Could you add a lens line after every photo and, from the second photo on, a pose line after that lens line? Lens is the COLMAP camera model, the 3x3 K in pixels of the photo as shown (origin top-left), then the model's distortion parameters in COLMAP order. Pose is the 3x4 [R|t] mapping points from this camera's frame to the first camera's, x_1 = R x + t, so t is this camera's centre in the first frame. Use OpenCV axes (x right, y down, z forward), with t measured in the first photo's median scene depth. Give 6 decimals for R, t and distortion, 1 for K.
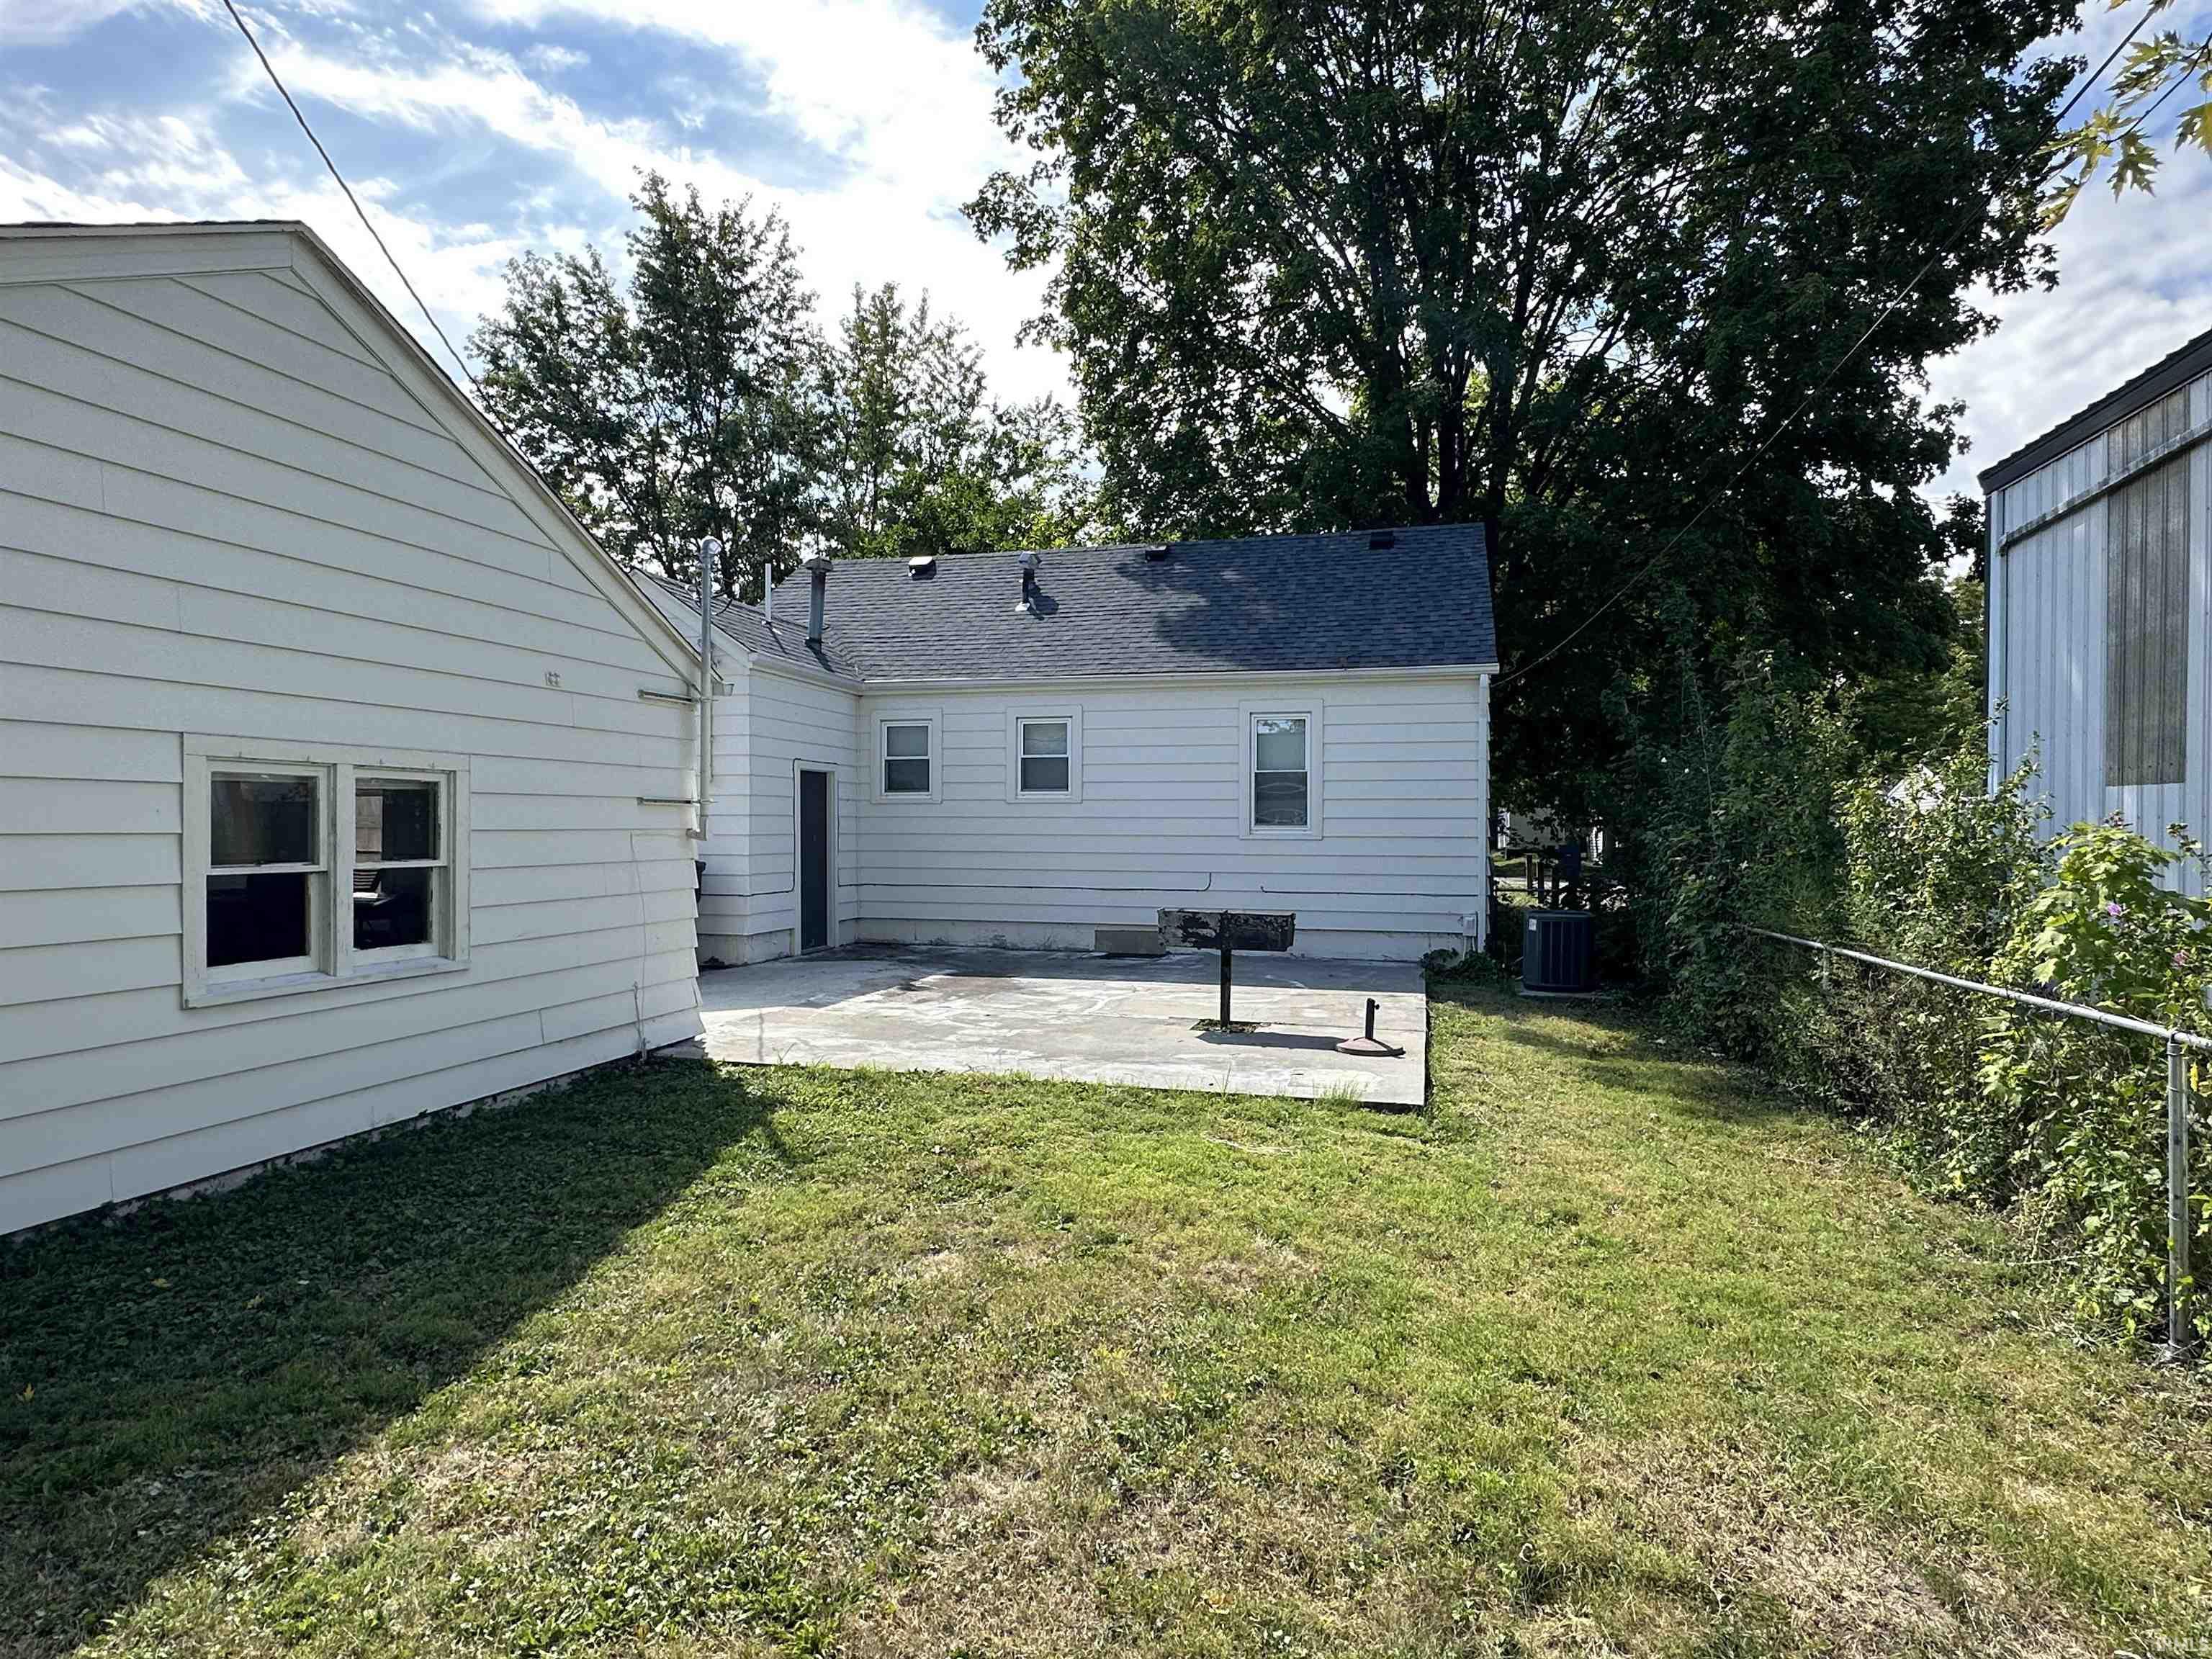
lens RADIAL K [[1205.4, 0, 1106.0], [0, 1205.4, 829.5], [0, 0, 1]] dist [-0.000792, 0.001570]
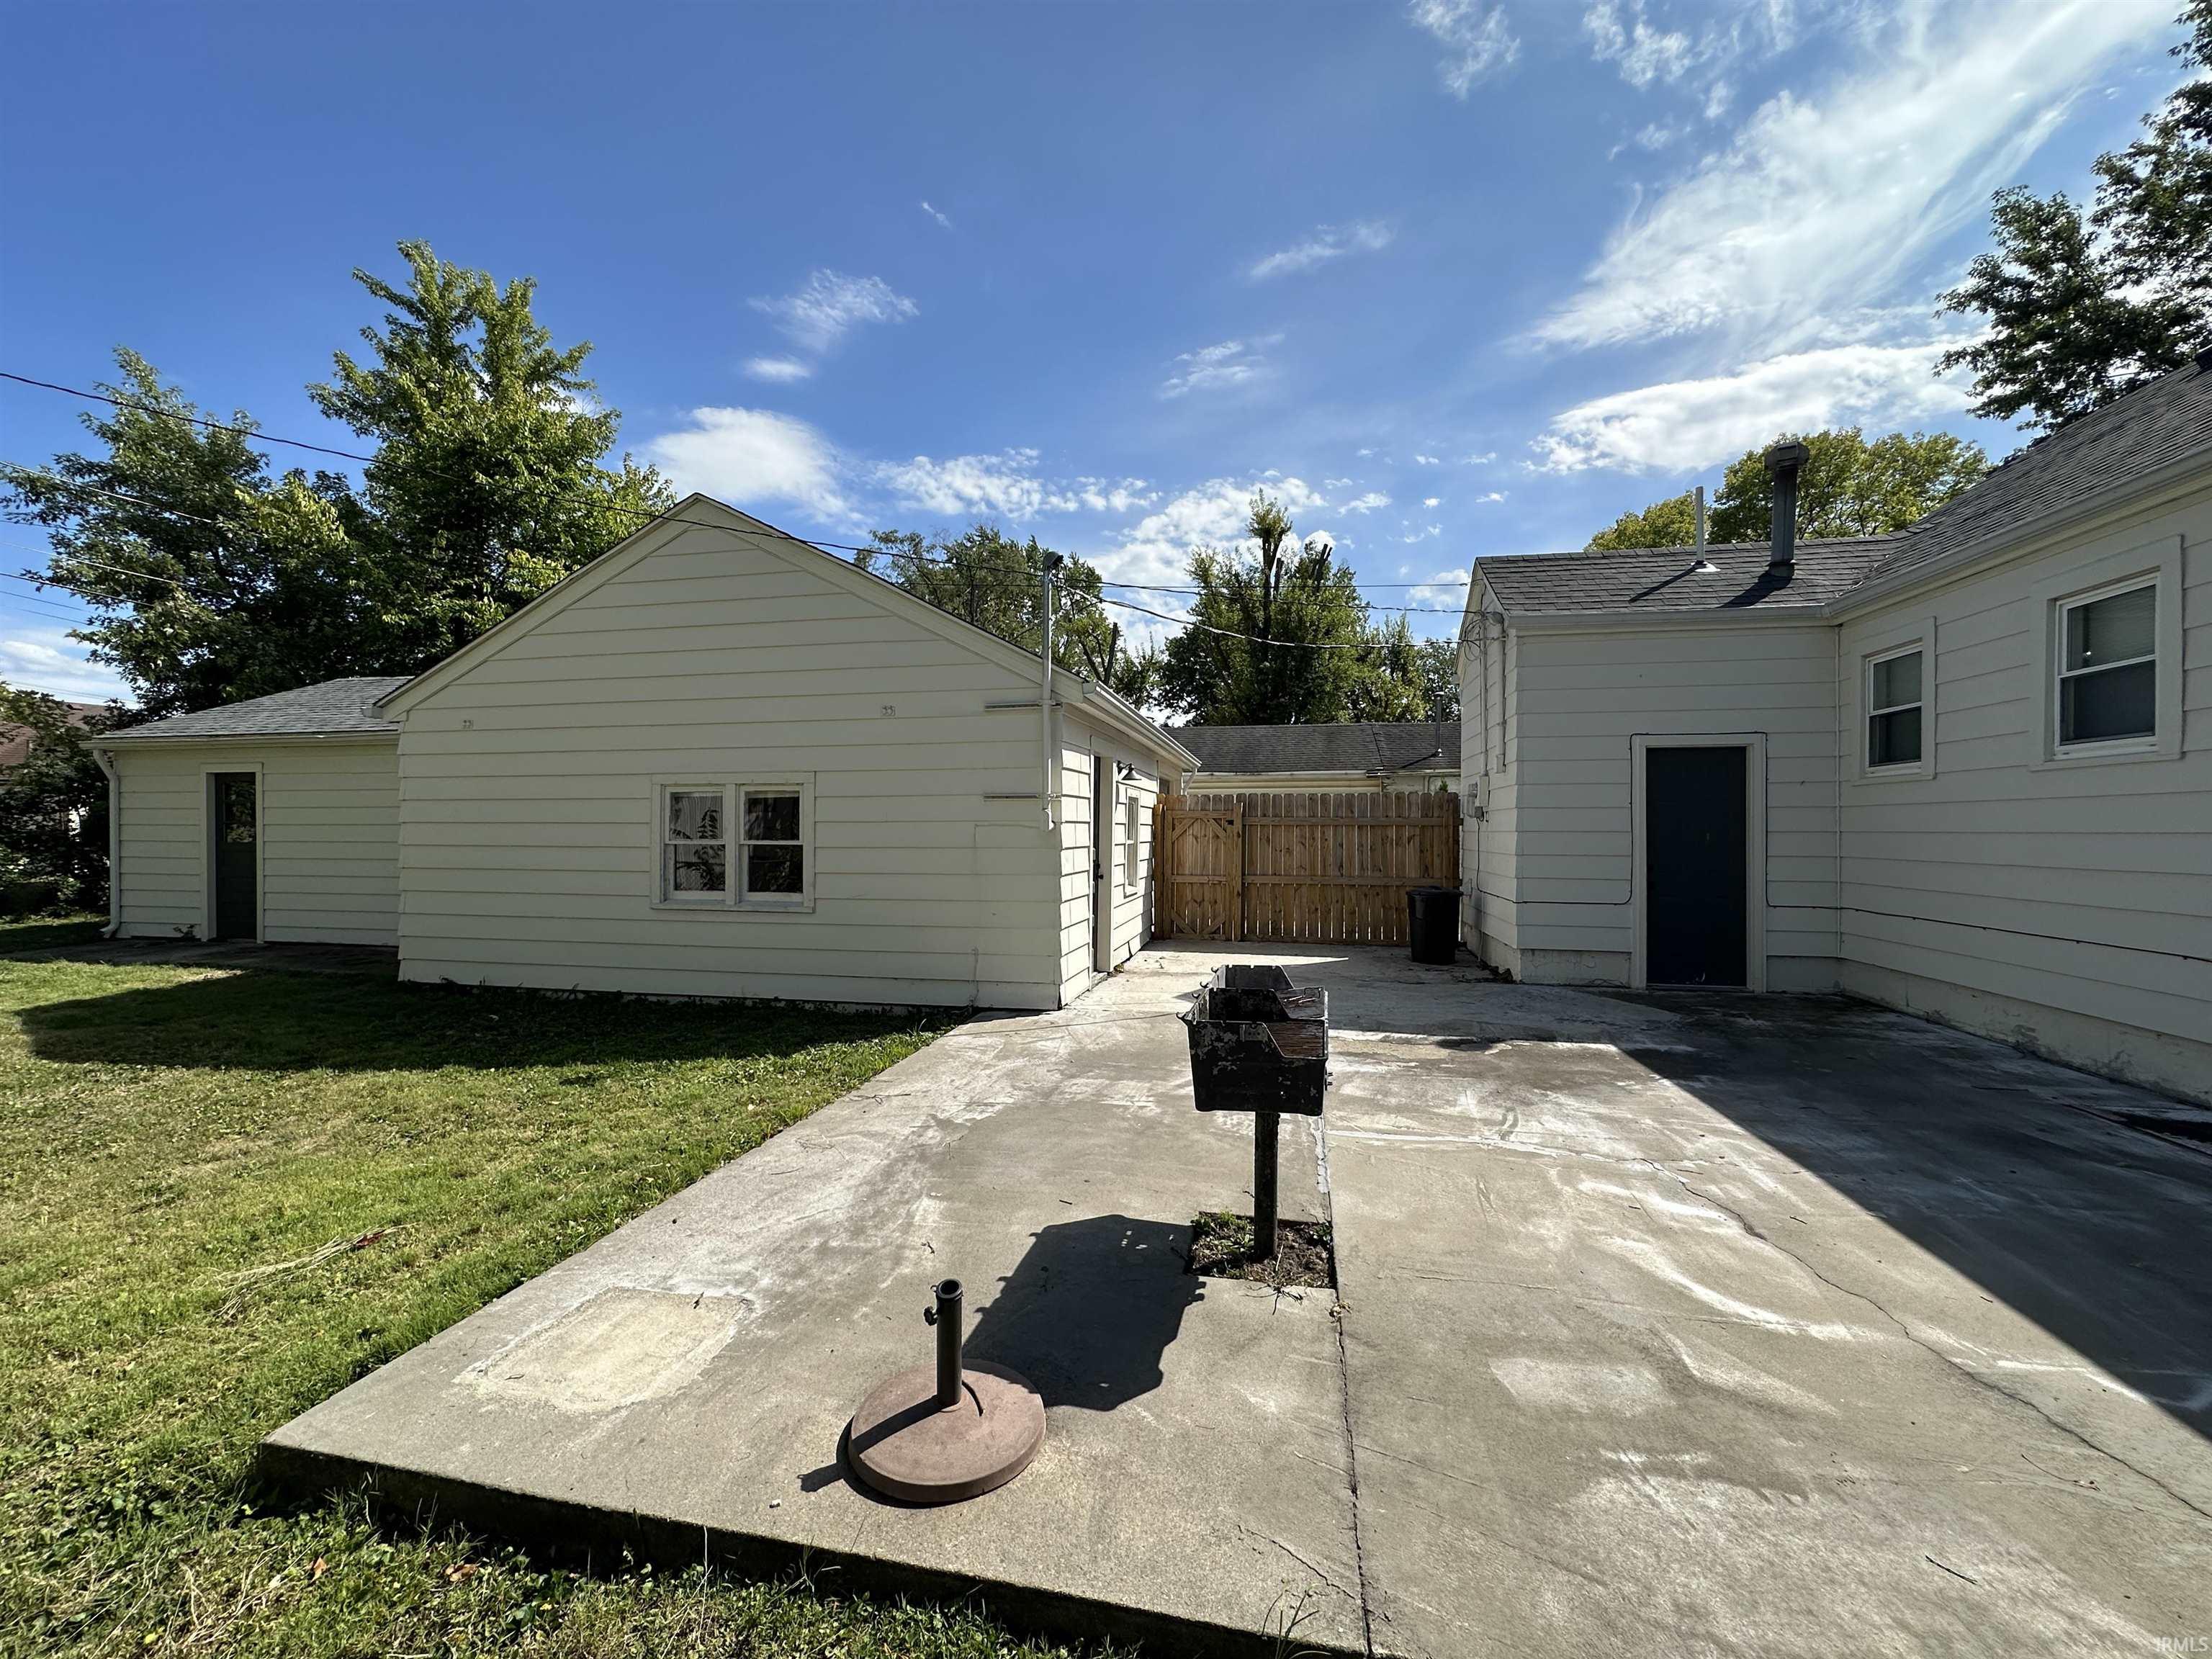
lens RADIAL K [[881.2, 0, 1106.0], [0, 881.2, 829.5], [0, 0, 1]] dist [-0.002698, -0.000434]
pose [[0.056429, -0.010625, -0.998350, 0.285072], [-0.005912, 0.999922, -0.010976, 0.010037], [0.998389, 0.006522, 0.056362, 0.621701]]
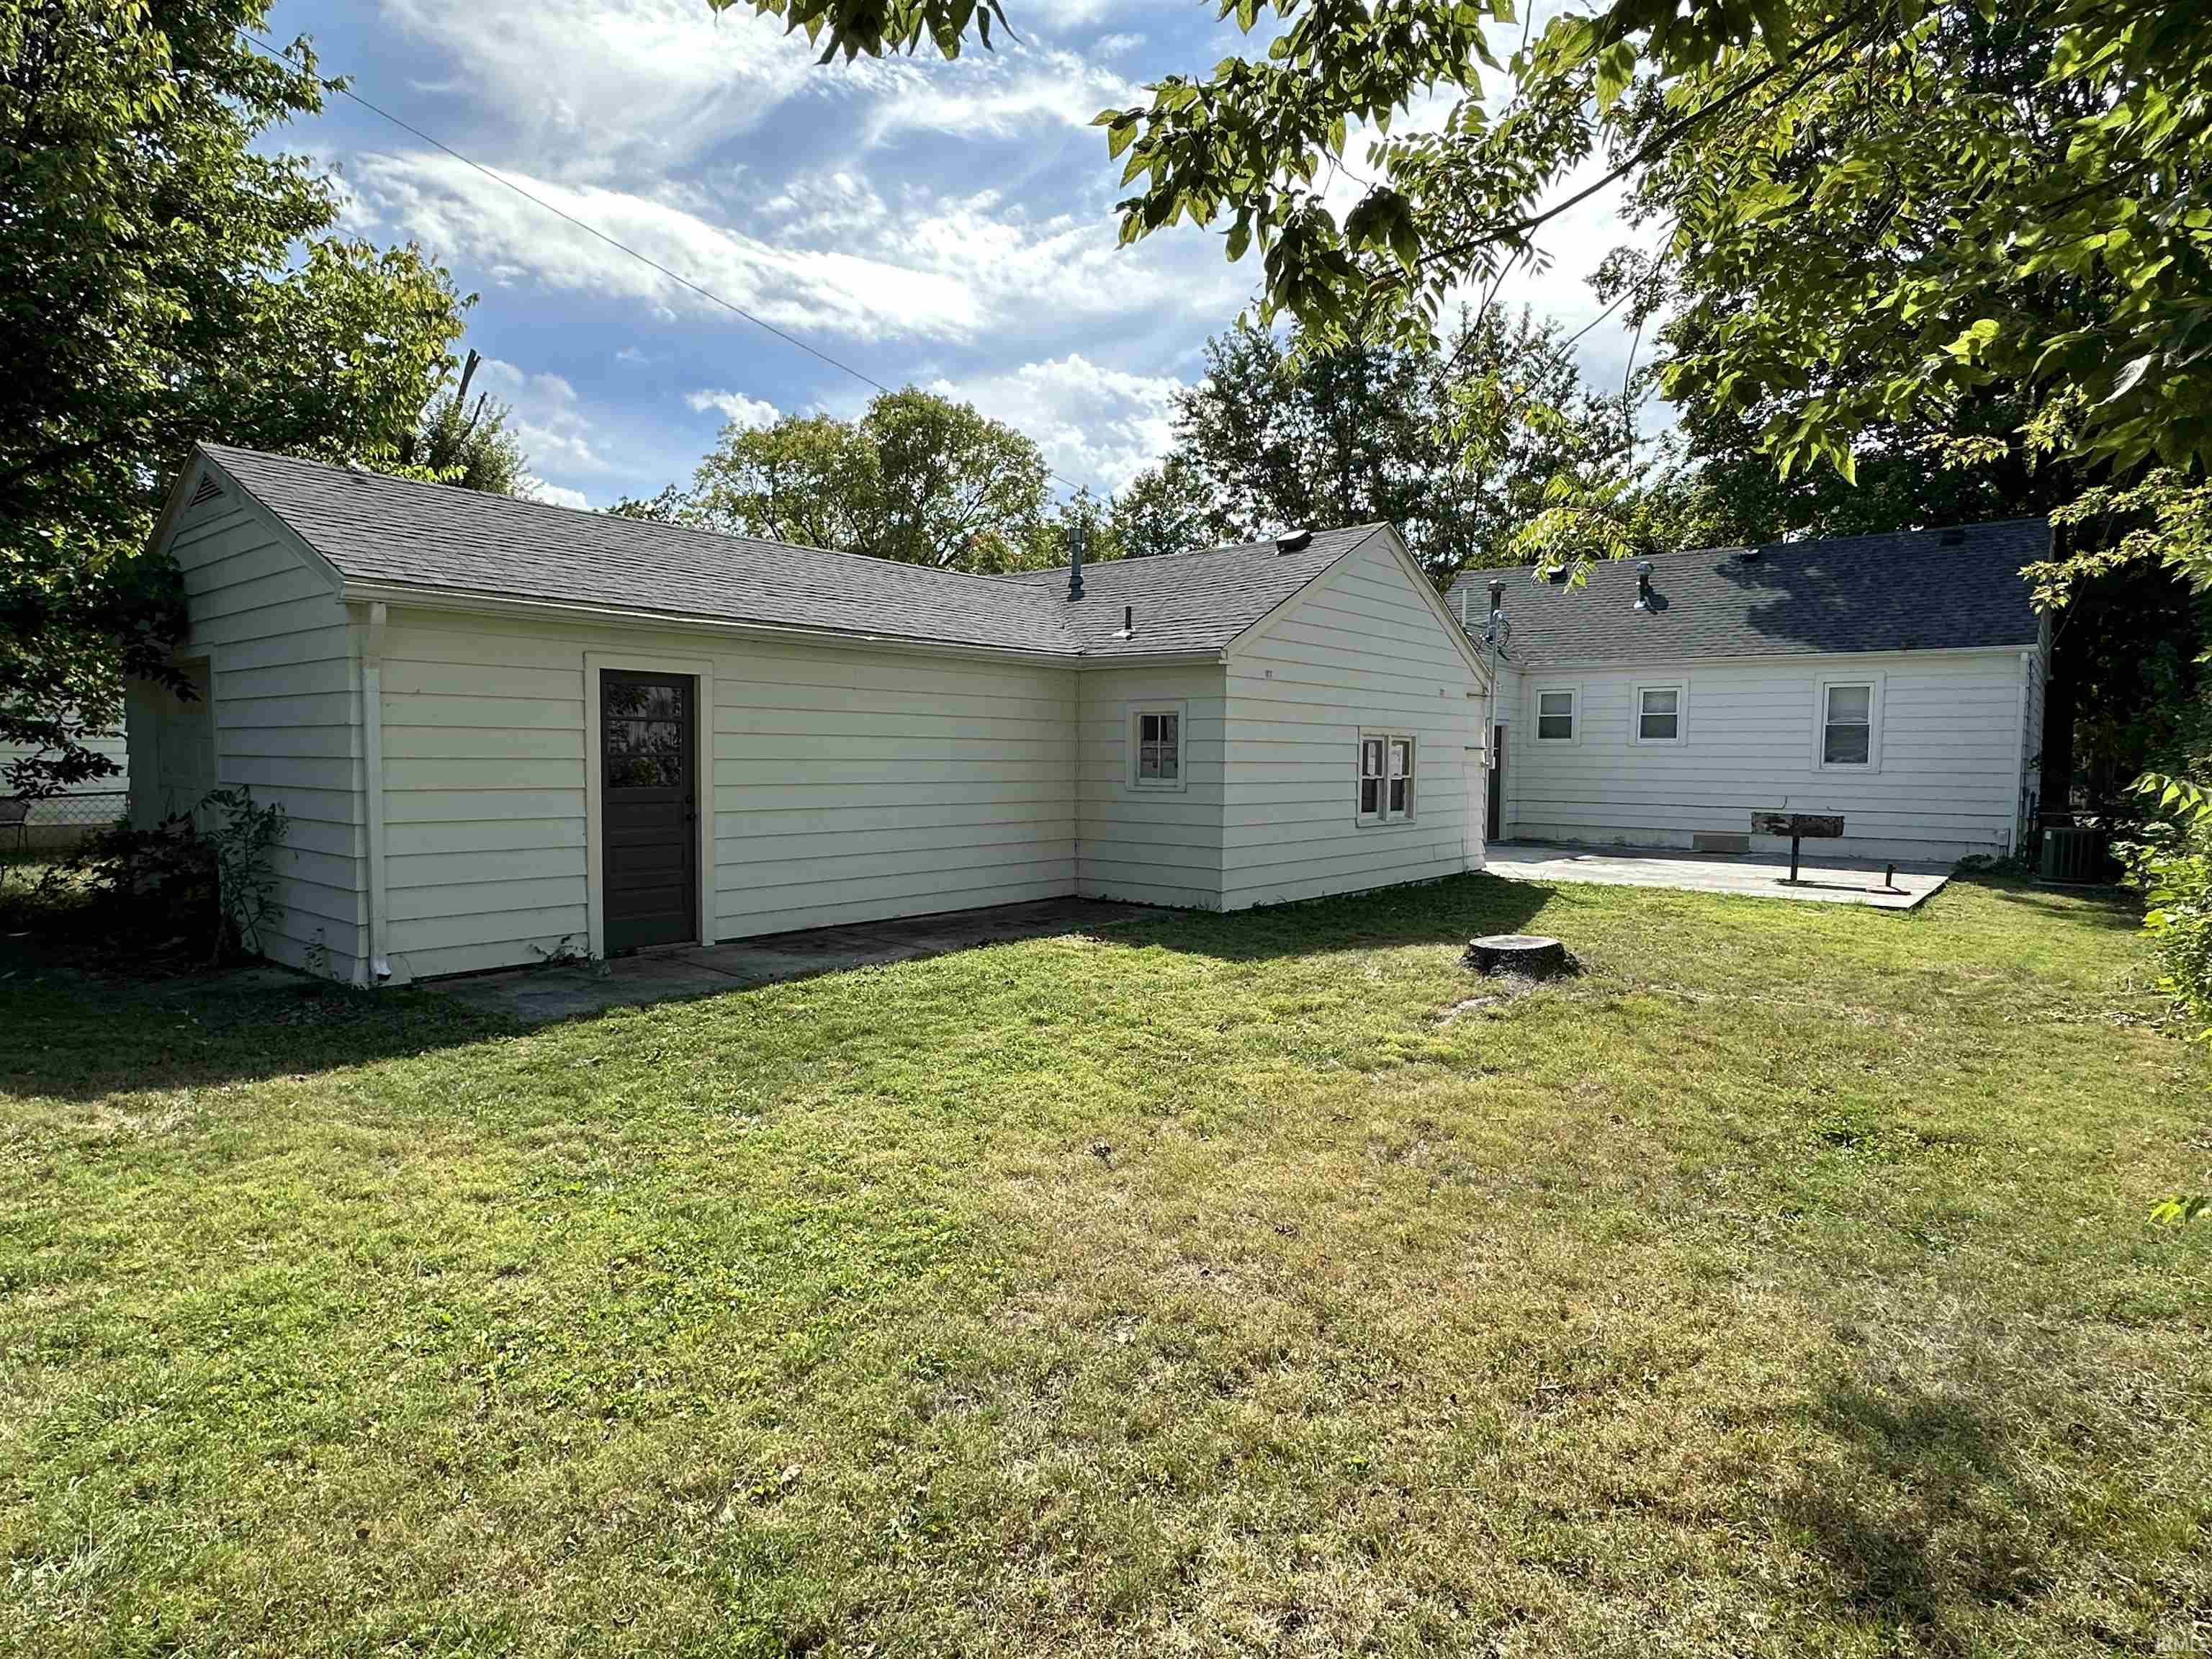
lens RADIAL K [[1205.4, 0, 1106.0], [0, 1205.4, 829.5], [0, 0, 1]] dist [-0.000792, 0.001570]
pose [[0.910236, 0.030821, -0.412942, -0.056793], [-0.008299, 0.998384, 0.056223, 0.002108], [0.414007, -0.047749, 0.909020, -0.635760]]
